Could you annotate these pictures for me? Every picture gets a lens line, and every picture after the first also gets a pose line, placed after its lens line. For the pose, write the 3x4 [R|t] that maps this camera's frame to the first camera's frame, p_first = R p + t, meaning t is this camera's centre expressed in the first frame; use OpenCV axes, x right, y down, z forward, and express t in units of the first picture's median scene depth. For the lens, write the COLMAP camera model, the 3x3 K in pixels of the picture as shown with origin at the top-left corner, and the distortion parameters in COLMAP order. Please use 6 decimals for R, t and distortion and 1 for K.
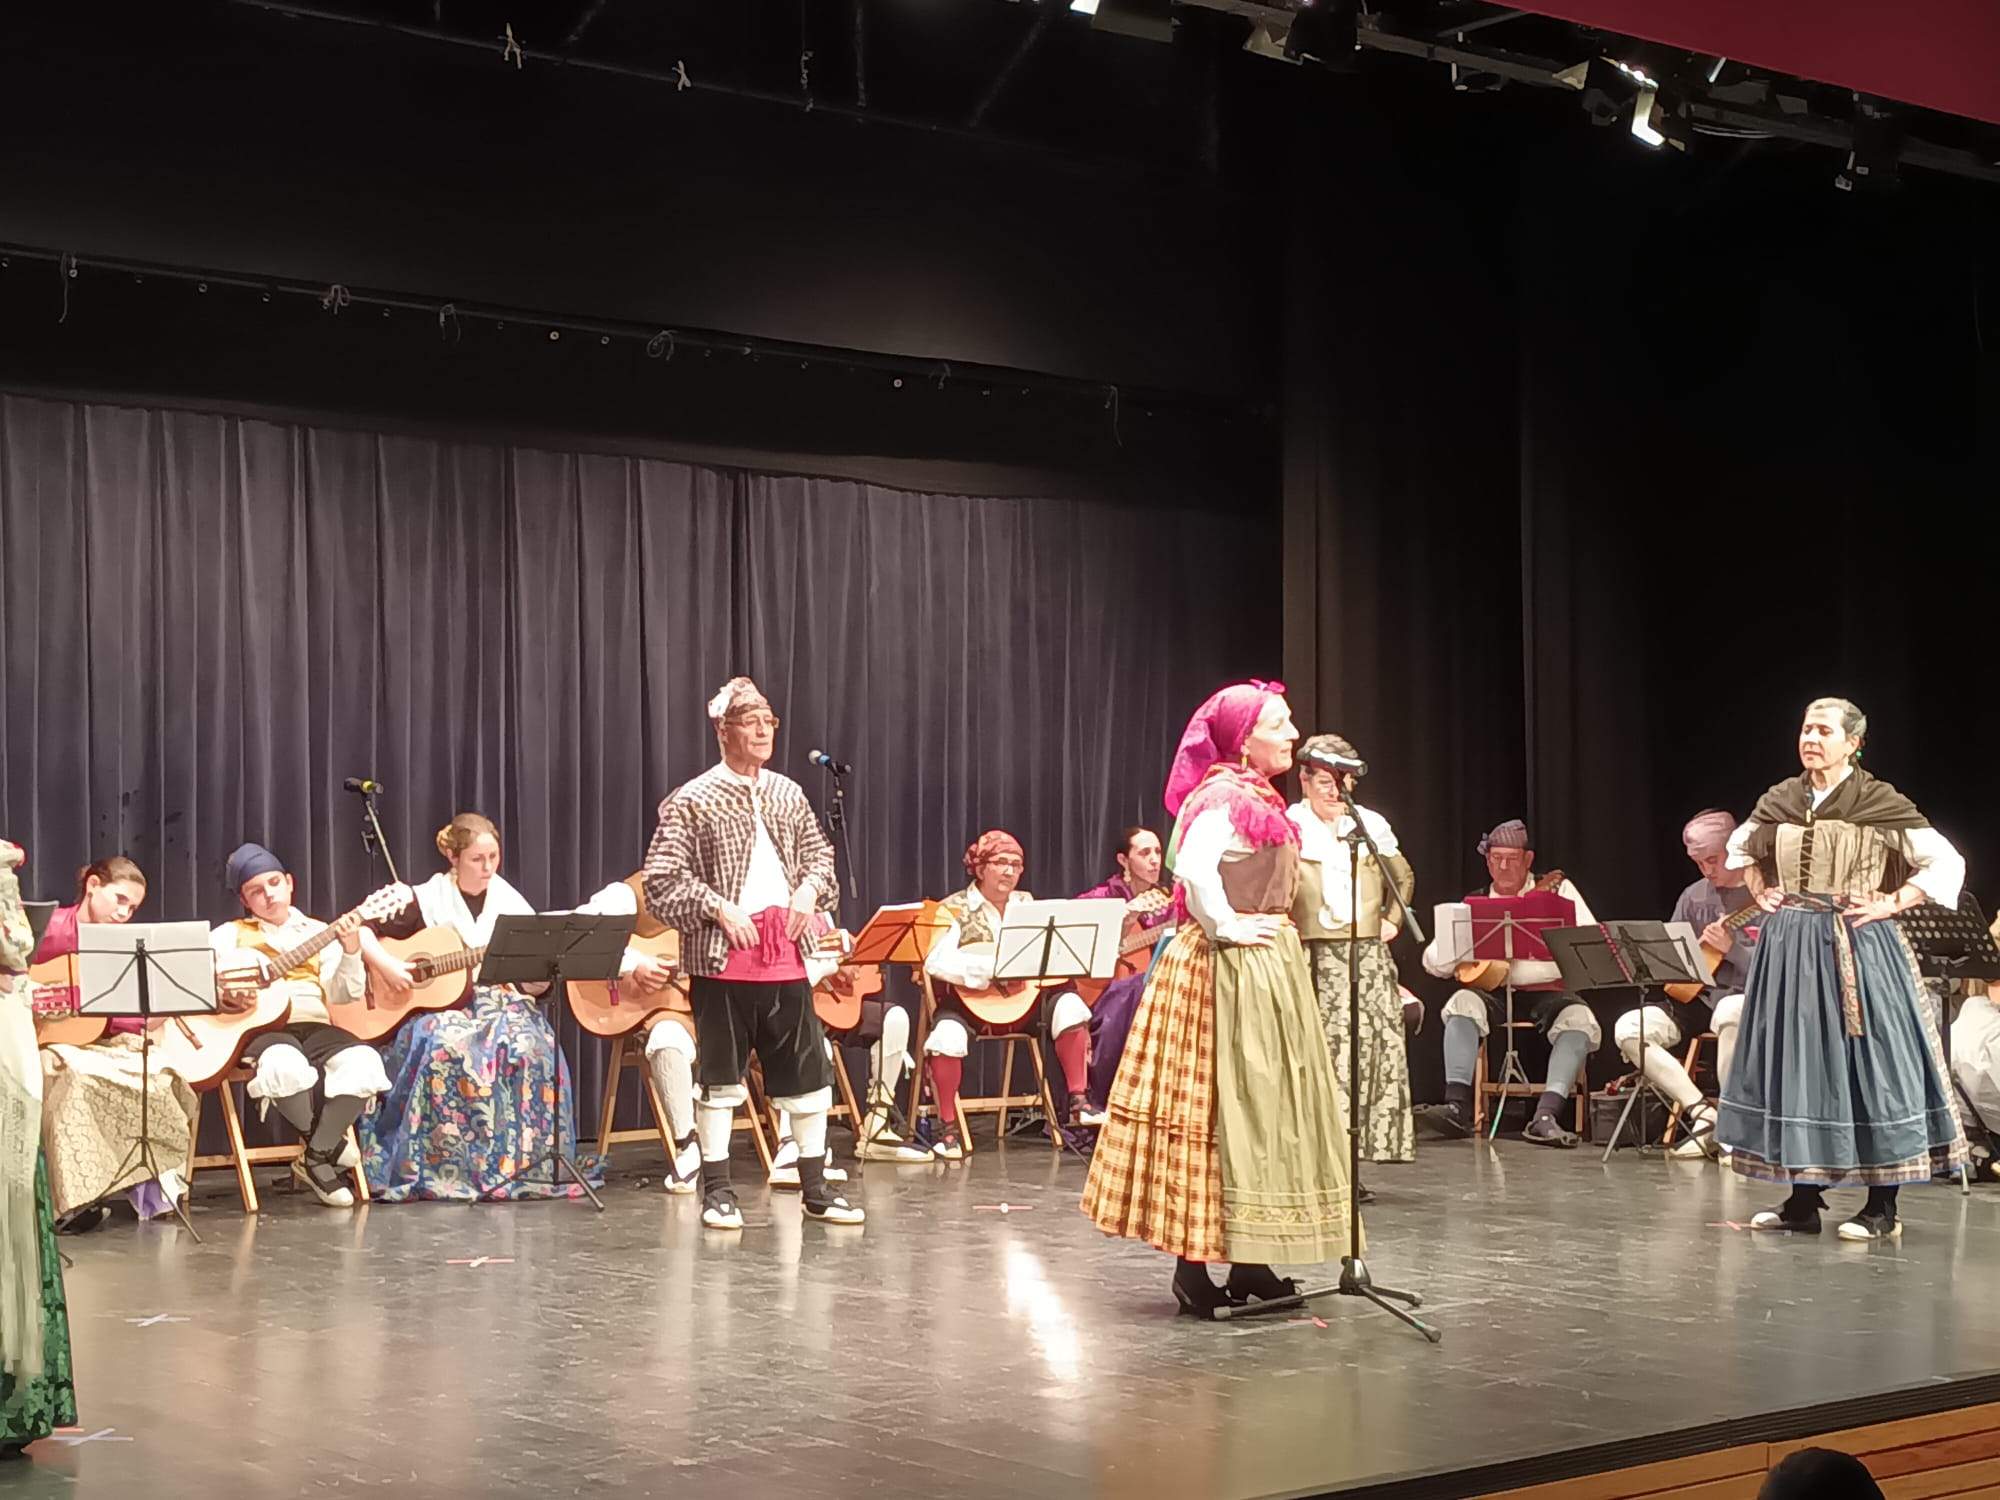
lens RADIAL K [[3084.7, 0, 1008.8], [0, 3084.7, 776.2], [0, 0, 1]] dist [0.080303, 0.000000]
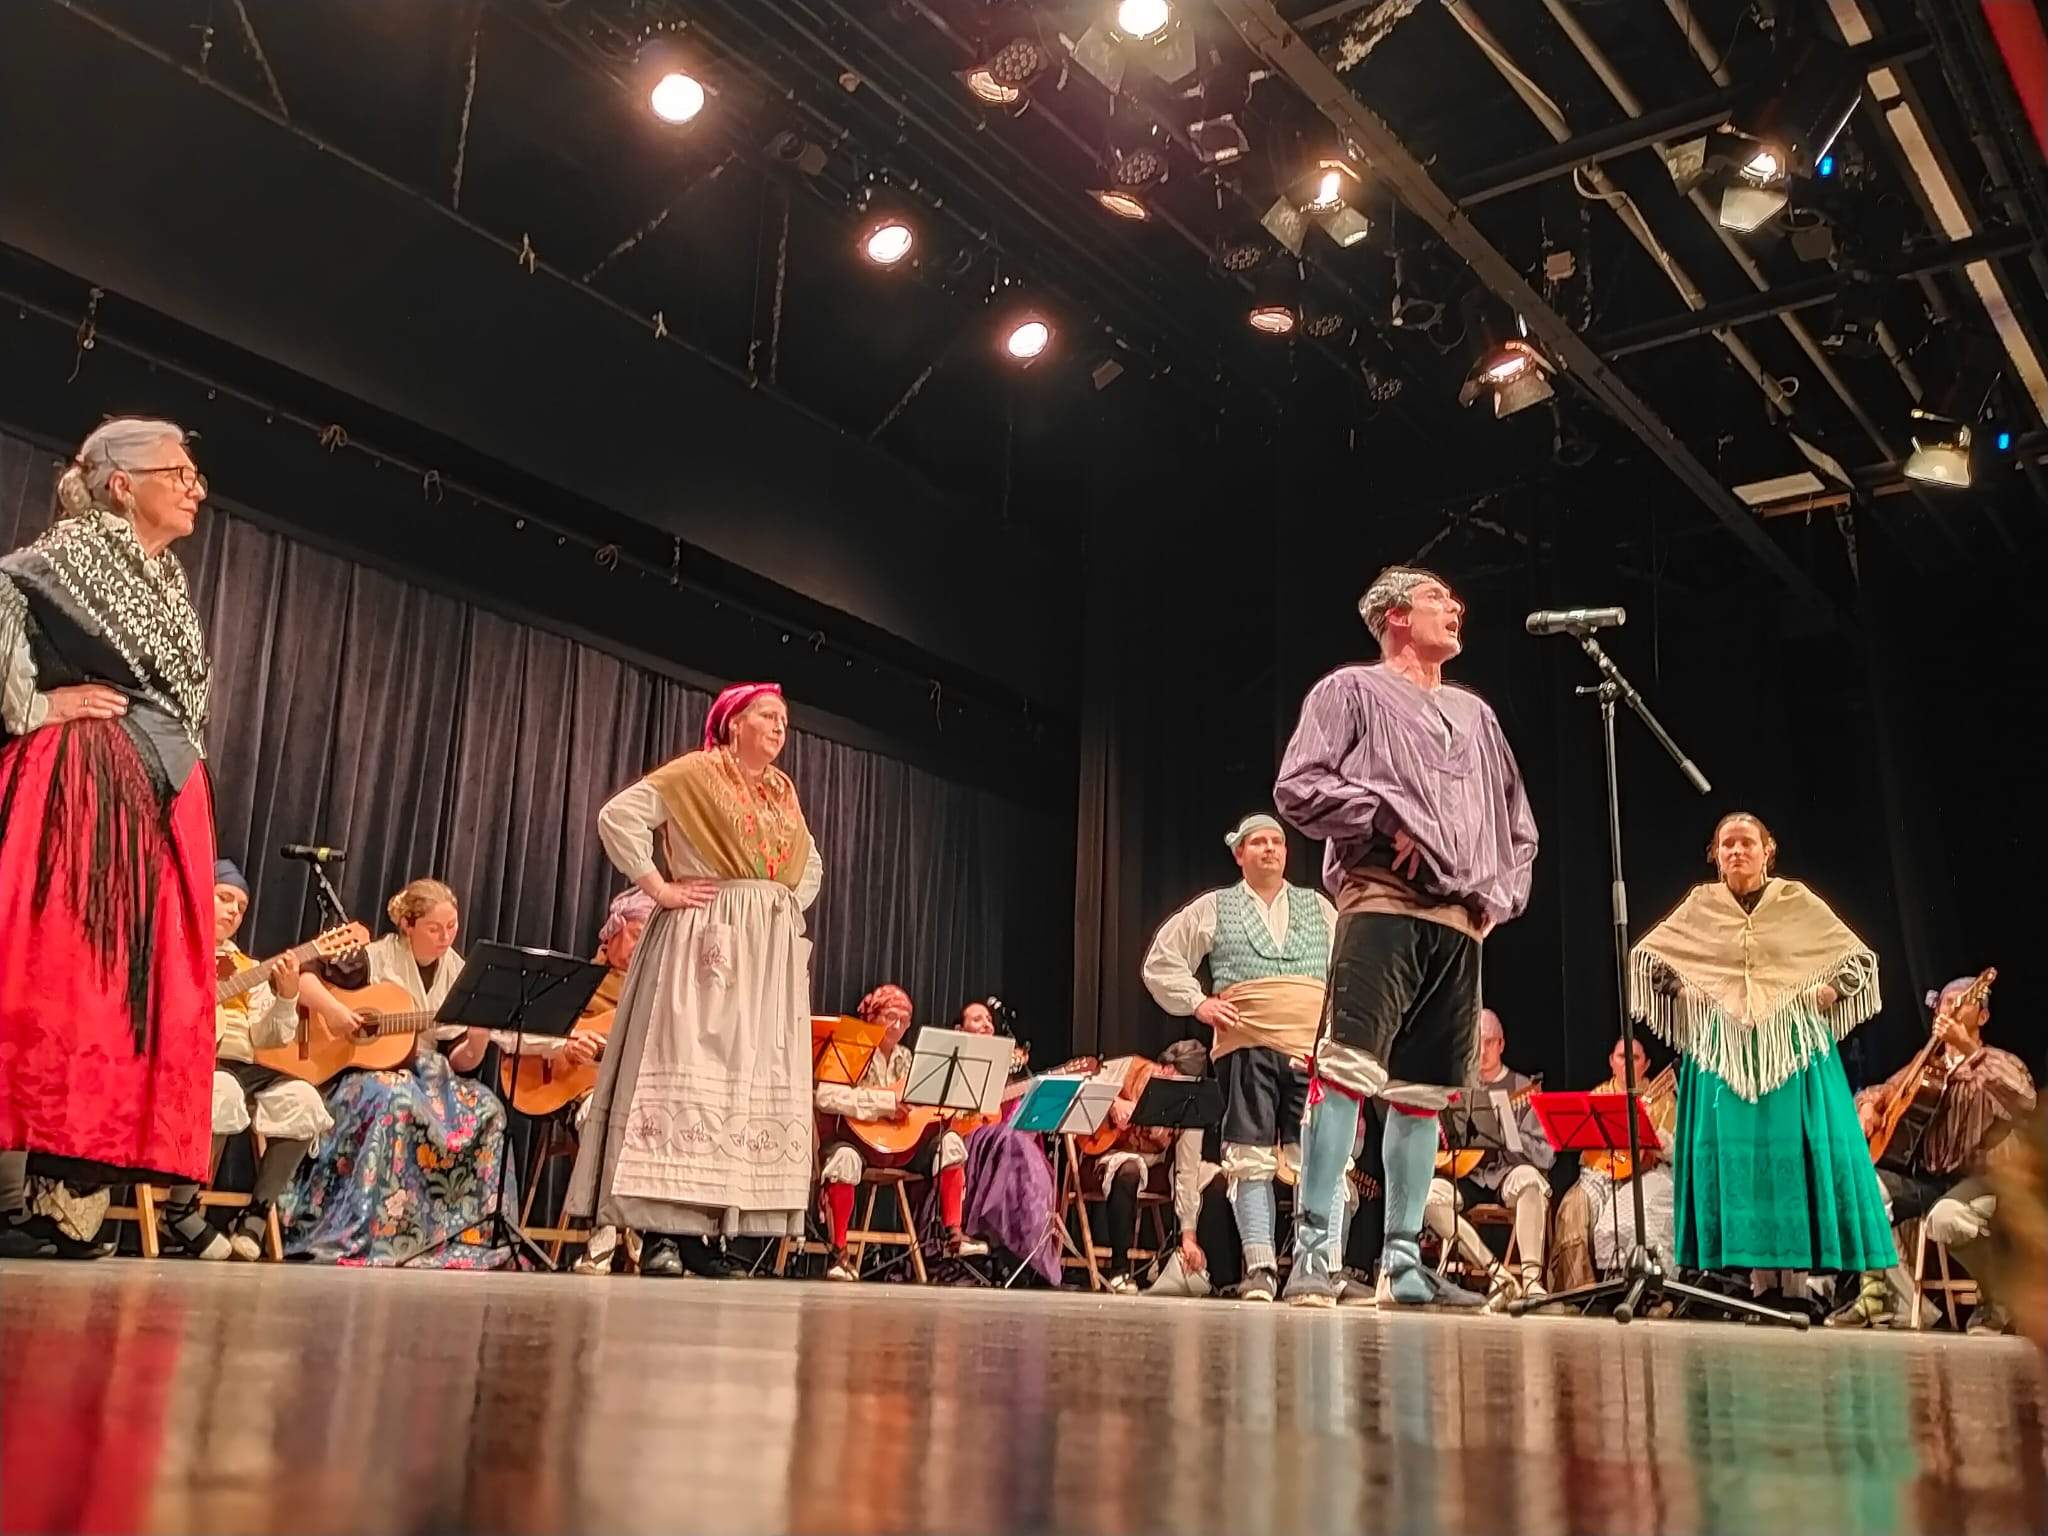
lens RADIAL K [[1883.3, 0, 1020.5], [0, 1883.3, 754.6], [0, 0, 1]] dist [0.058580, 0.000000]
pose [[0.970921, 0.102012, 0.216576, -0.114200], [-0.047040, 0.968325, -0.245223, 0.103799], [-0.234731, 0.227905, 0.944966, 0.333533]]
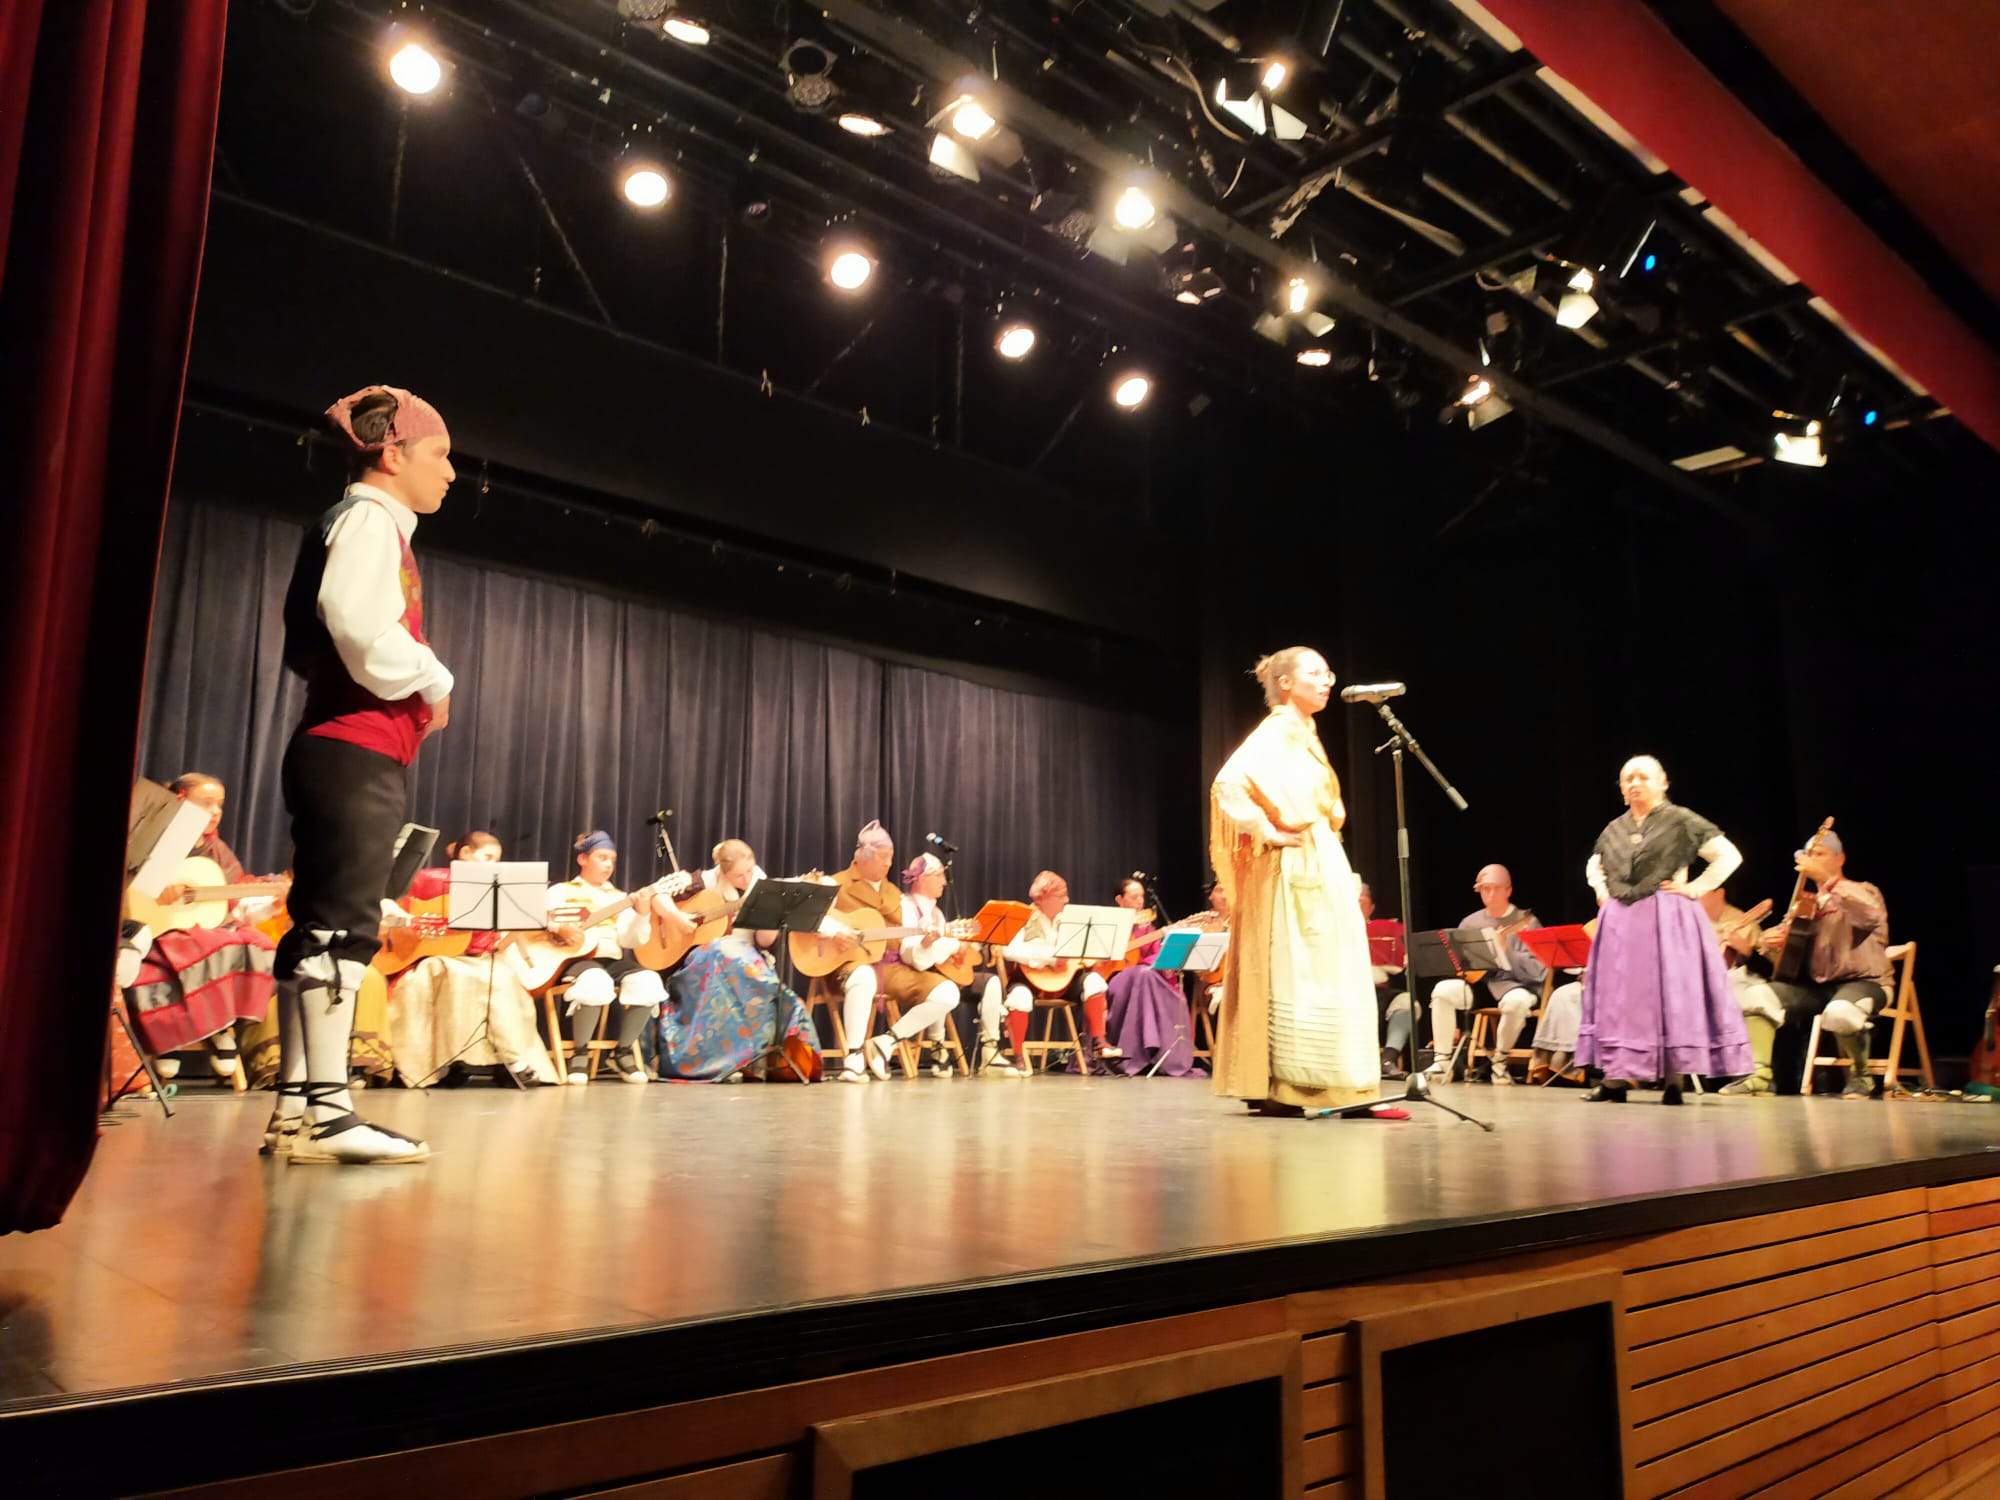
lens RADIAL K [[1474.2, 0, 1011.7], [0, 1474.2, 765.9], [0, 0, 1]] dist [0.065160, -0.073185]
pose [[0.998397, 0.023911, 0.051298, -0.064145], [-0.016002, 0.988649, -0.149391, 0.079058], [-0.054288, 0.148331, 0.987447, 0.243044]]
